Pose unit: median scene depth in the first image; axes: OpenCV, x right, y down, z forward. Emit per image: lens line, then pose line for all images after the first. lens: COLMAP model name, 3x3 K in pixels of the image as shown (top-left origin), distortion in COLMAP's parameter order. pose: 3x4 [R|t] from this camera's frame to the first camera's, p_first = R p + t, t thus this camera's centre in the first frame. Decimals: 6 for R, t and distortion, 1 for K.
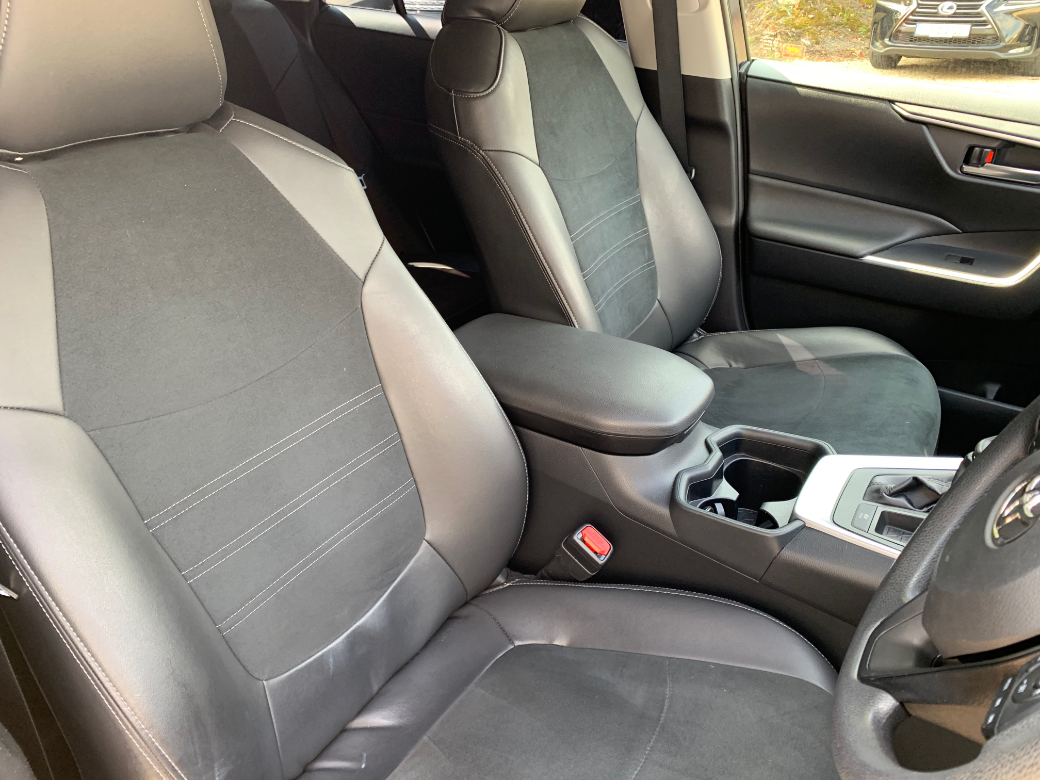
lens RADIAL K [[798.1, 0, 523.6], [0, 798.1, 399.5], [0, 0, 1]] dist [0.037207, -0.033715]
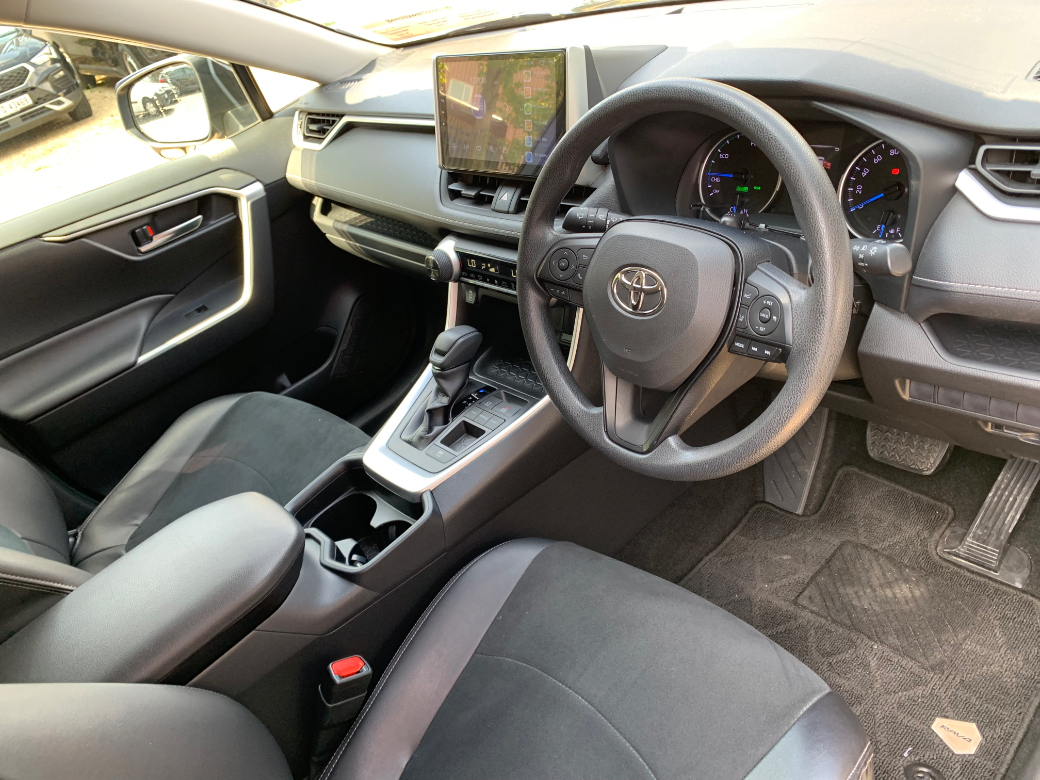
lens RADIAL K [[798.1, 0, 519.1], [0, 798.1, 390.8], [0, 0, 1]] dist [0.037207, -0.033715]
pose [[0.249813, -0.602665, 0.757884, -0.255344], [0.692065, 0.658552, 0.295560, -0.120417], [-0.677230, 0.450670, 0.581598, 0.095009]]
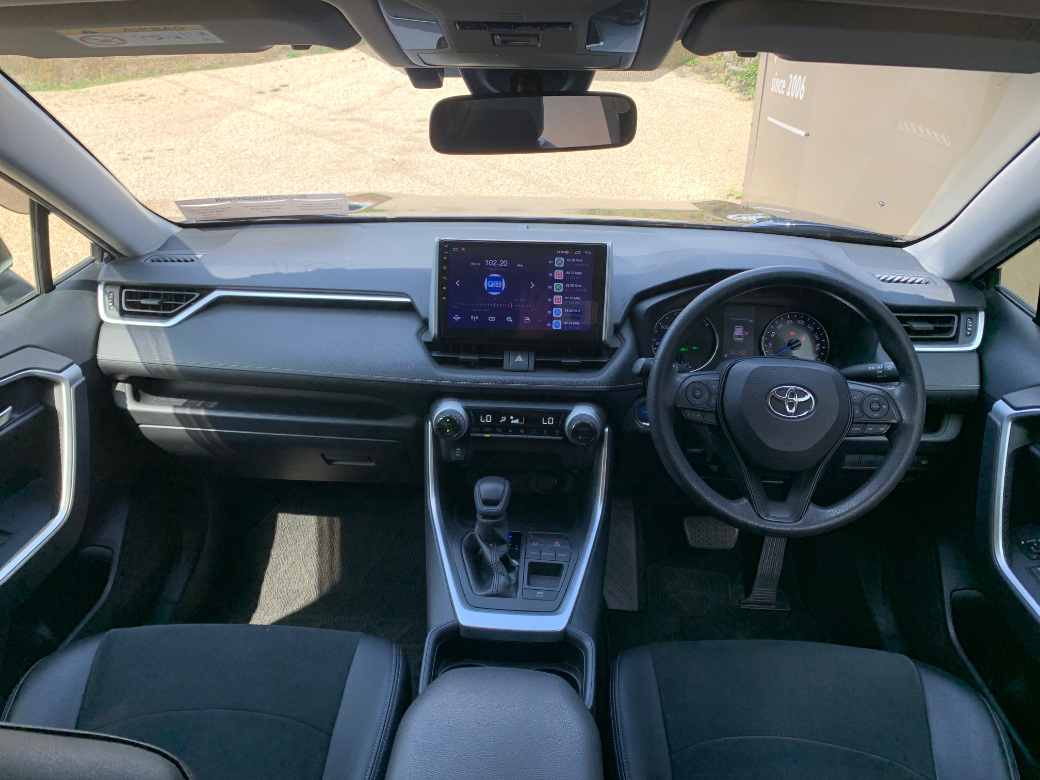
lens RADIAL K [[798.1, 0, 515.1], [0, 798.1, 383.7], [0, 0, 1]] dist [0.037207, -0.033715]
pose [[-0.462965, -0.372807, 0.804163, -0.279064], [0.433938, 0.695762, 0.572375, -0.506157], [-0.772892, 0.613946, -0.160338, 0.623388]]
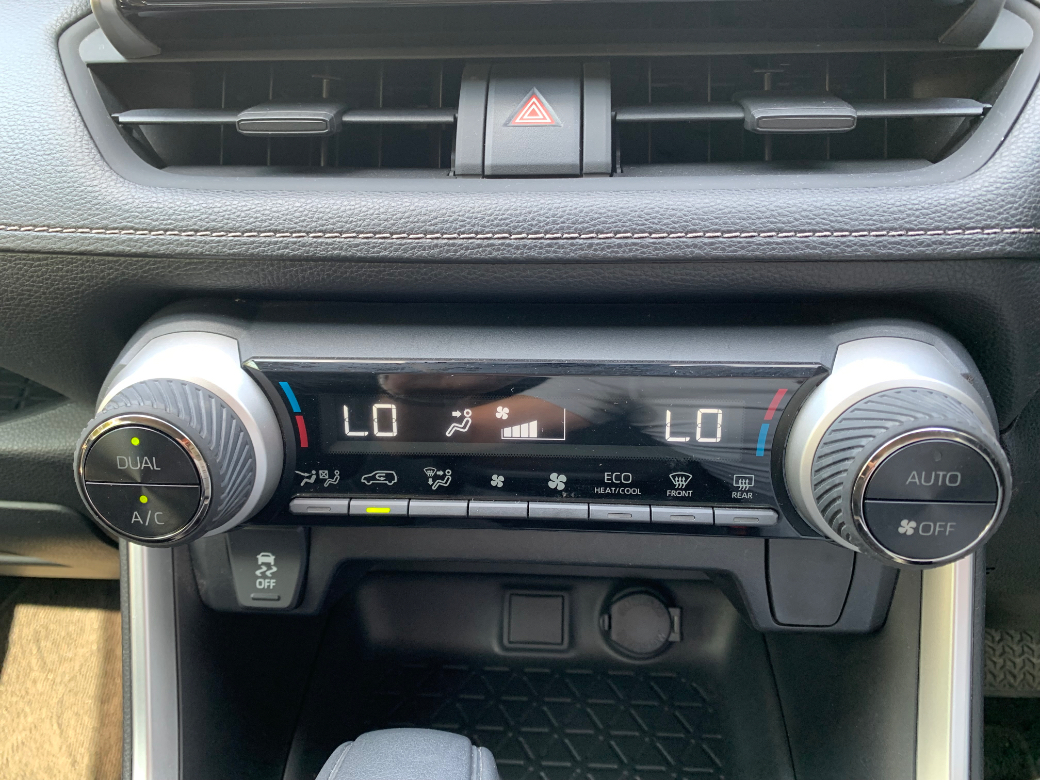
lens RADIAL K [[855.4, 0, 517.3], [0, 855.4, 381.0], [0, 0, 1]] dist [0.003906, 0.006652]
pose [[-0.456928, -0.396853, 0.796068, 0.258794], [0.461324, 0.659460, 0.593543, -0.099820], [-0.760524, 0.638452, -0.118248, 0.525403]]
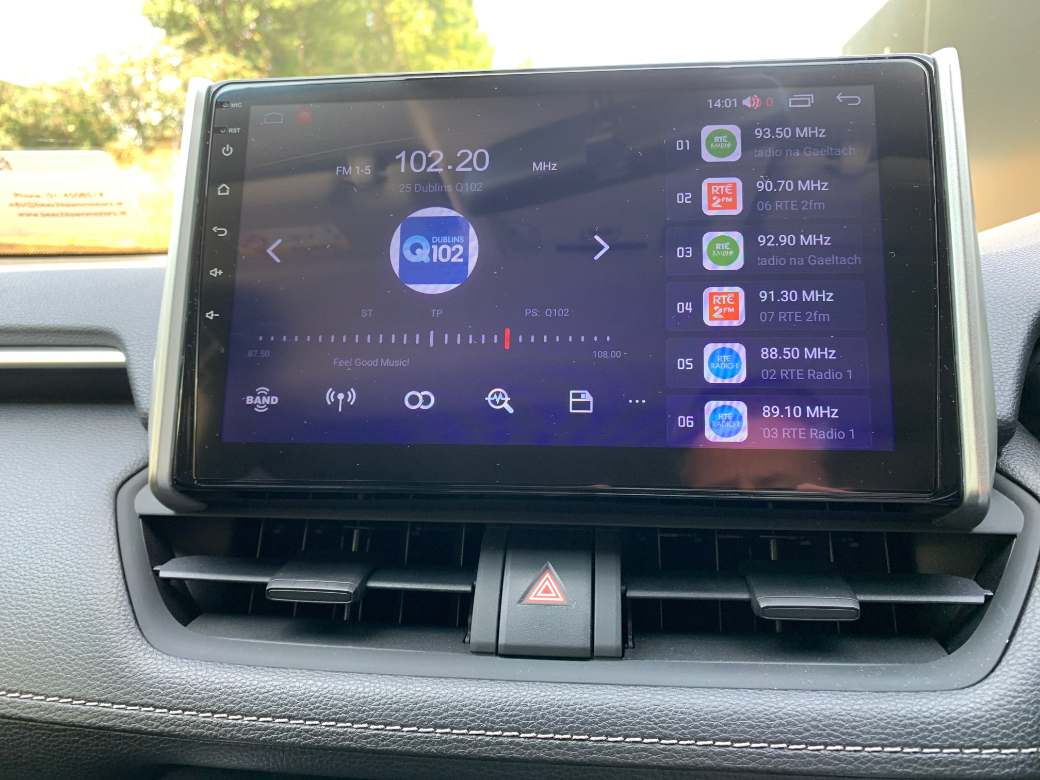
lens RADIAL K [[855.4, 0, 518.6], [0, 855.4, 382.3], [0, 0, 1]] dist [0.003906, 0.006652]
pose [[-0.417626, -0.133242, 0.898797, 0.262166], [0.466200, 0.817636, 0.337830, -0.133197], [-0.779901, 0.560105, -0.279348, 0.496934]]
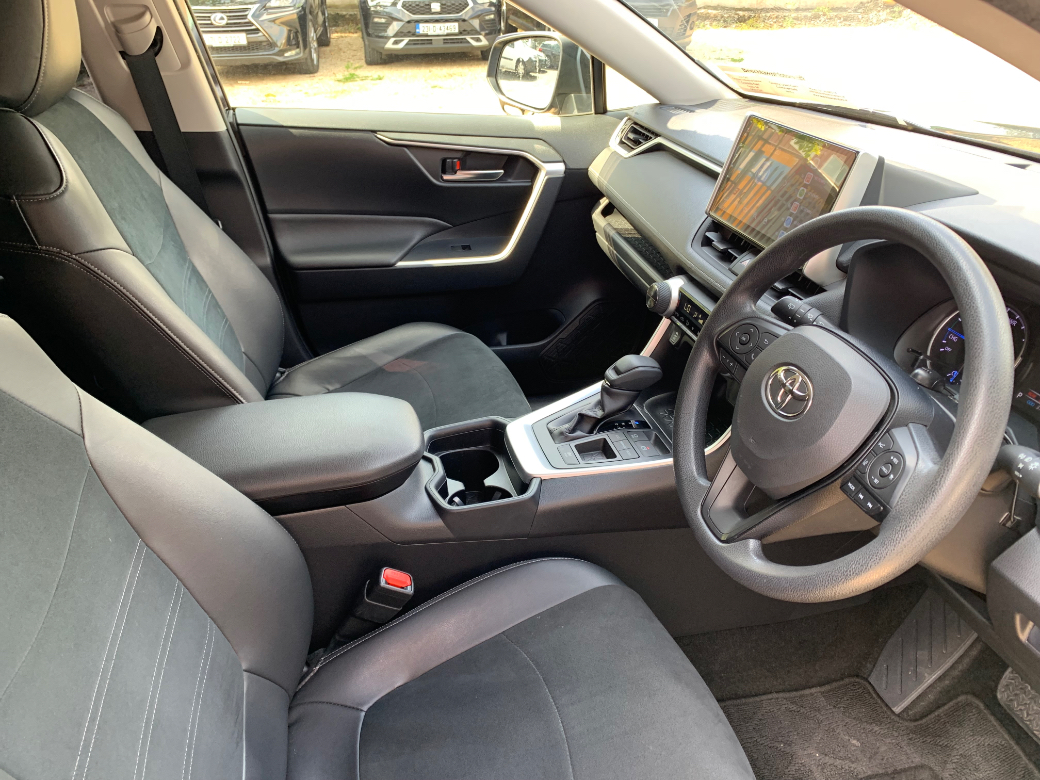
lens RADIAL K [[798.1, 0, 522.2], [0, 798.1, 397.1], [0, 0, 1]] dist [0.037207, -0.033715]
pose [[0.691501, -0.347724, 0.633178, -0.251959], [0.352836, 0.927434, 0.123985, -0.078086], [-0.630344, 0.137673, 0.764011, 0.027979]]
